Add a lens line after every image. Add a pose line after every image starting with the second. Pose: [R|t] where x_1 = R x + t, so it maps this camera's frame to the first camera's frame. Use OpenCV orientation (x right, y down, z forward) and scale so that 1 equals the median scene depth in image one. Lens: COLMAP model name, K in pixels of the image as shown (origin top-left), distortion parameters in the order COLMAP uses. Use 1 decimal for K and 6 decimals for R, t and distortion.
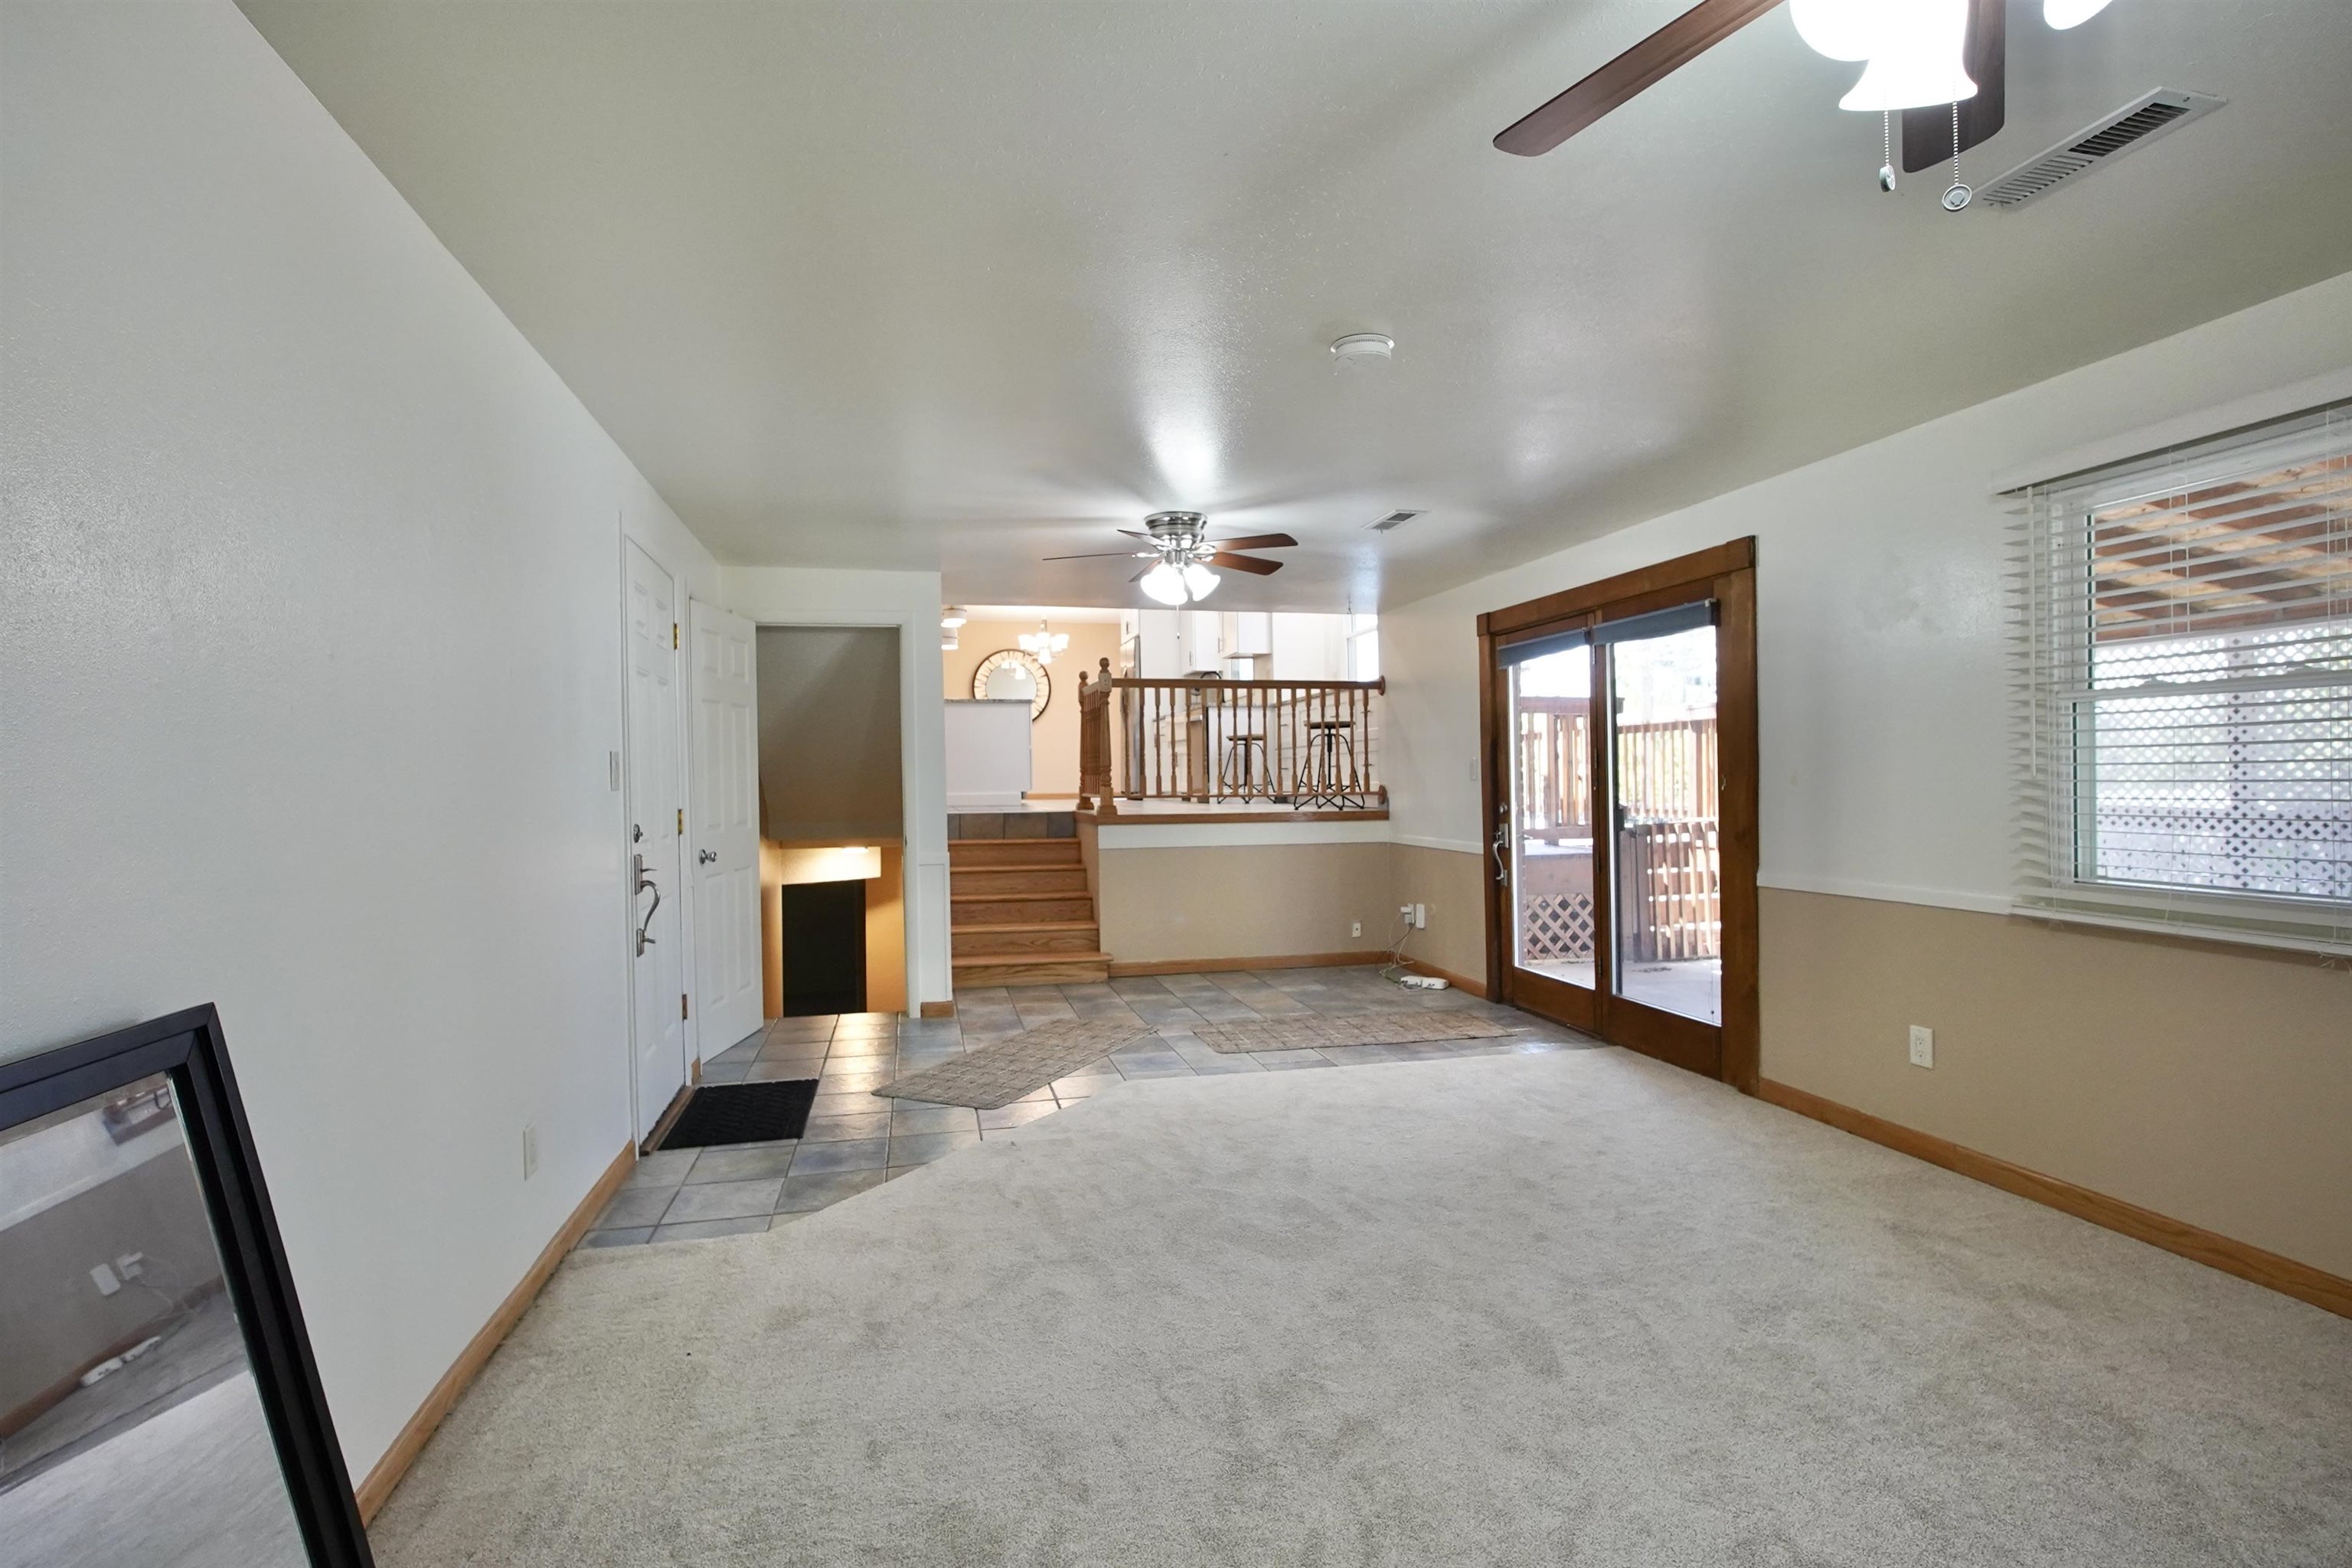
lens RADIAL K [[1141.4, 0, 1167.0], [0, 1141.4, 749.3], [0, 0, 1]] dist [-0.013336, 0.001358]
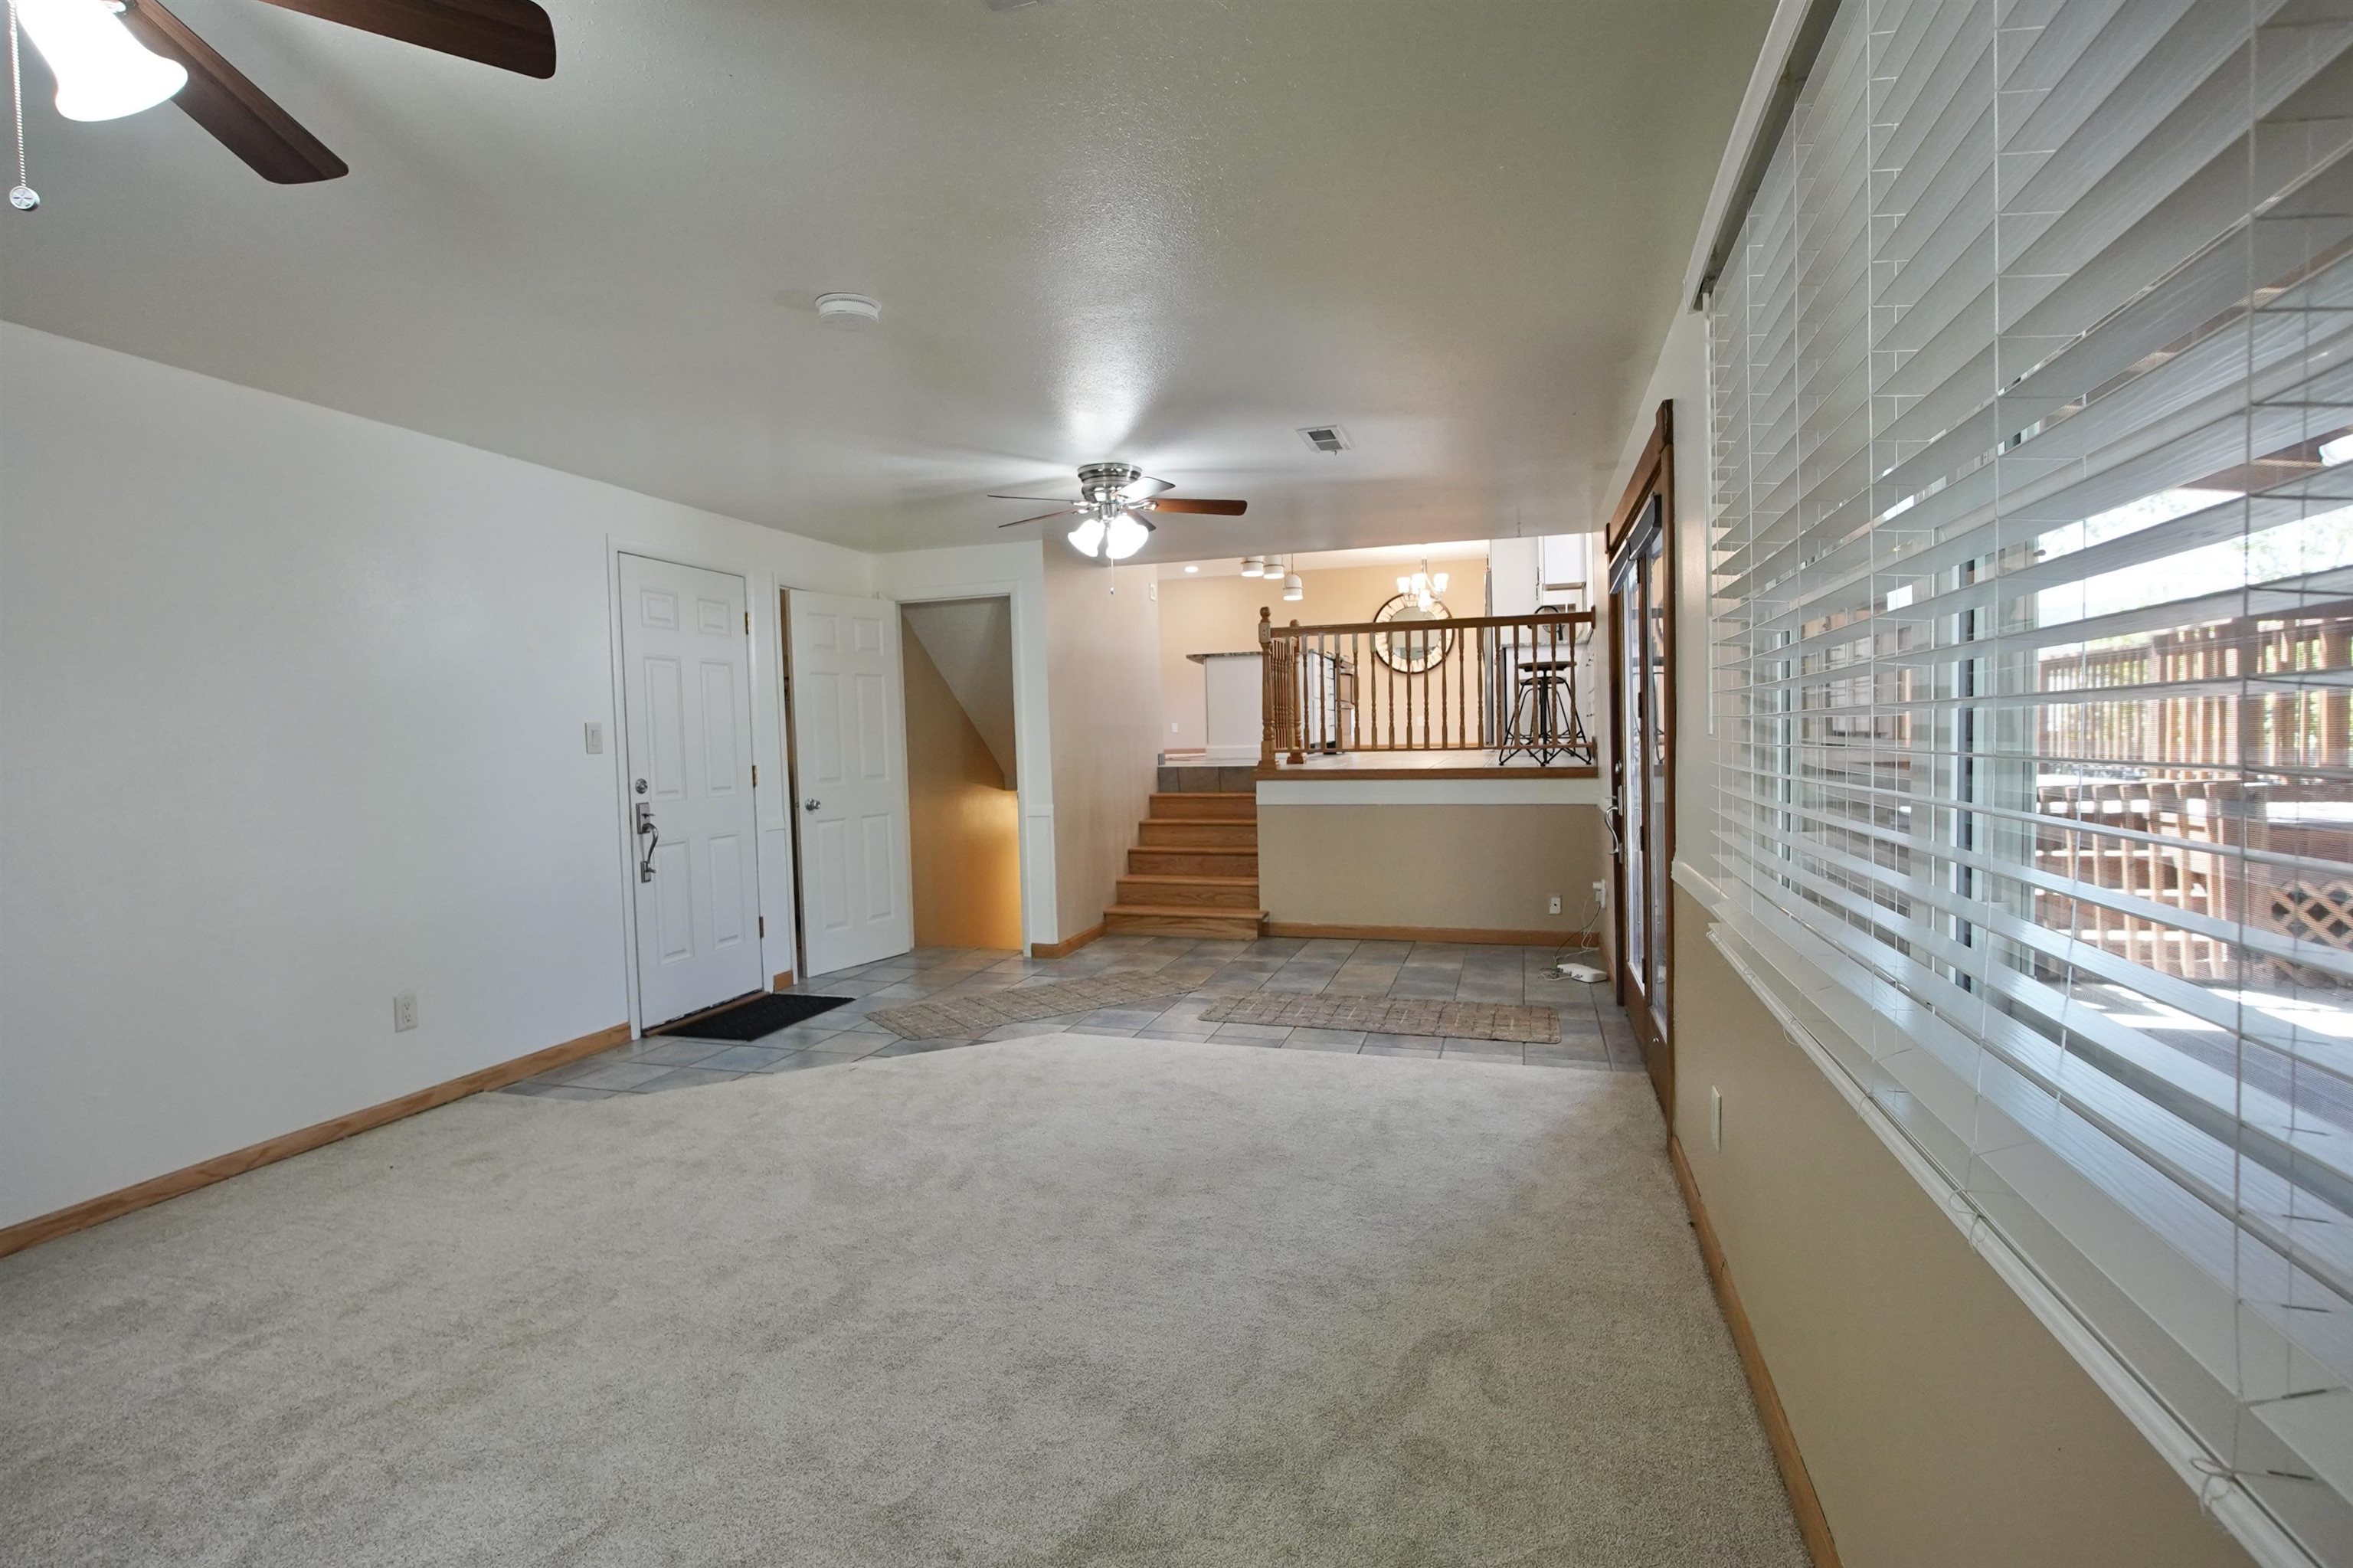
lens RADIAL K [[1162.5, 0, 1176.0], [0, 1162.5, 760.3], [0, 0, 1]] dist [-0.014882, 0.000166]
pose [[0.849862, 0.003444, -0.526994, 0.578438], [0.027094, 0.998371, 0.050217, -0.003200], [0.526308, -0.056956, 0.848384, 0.175234]]
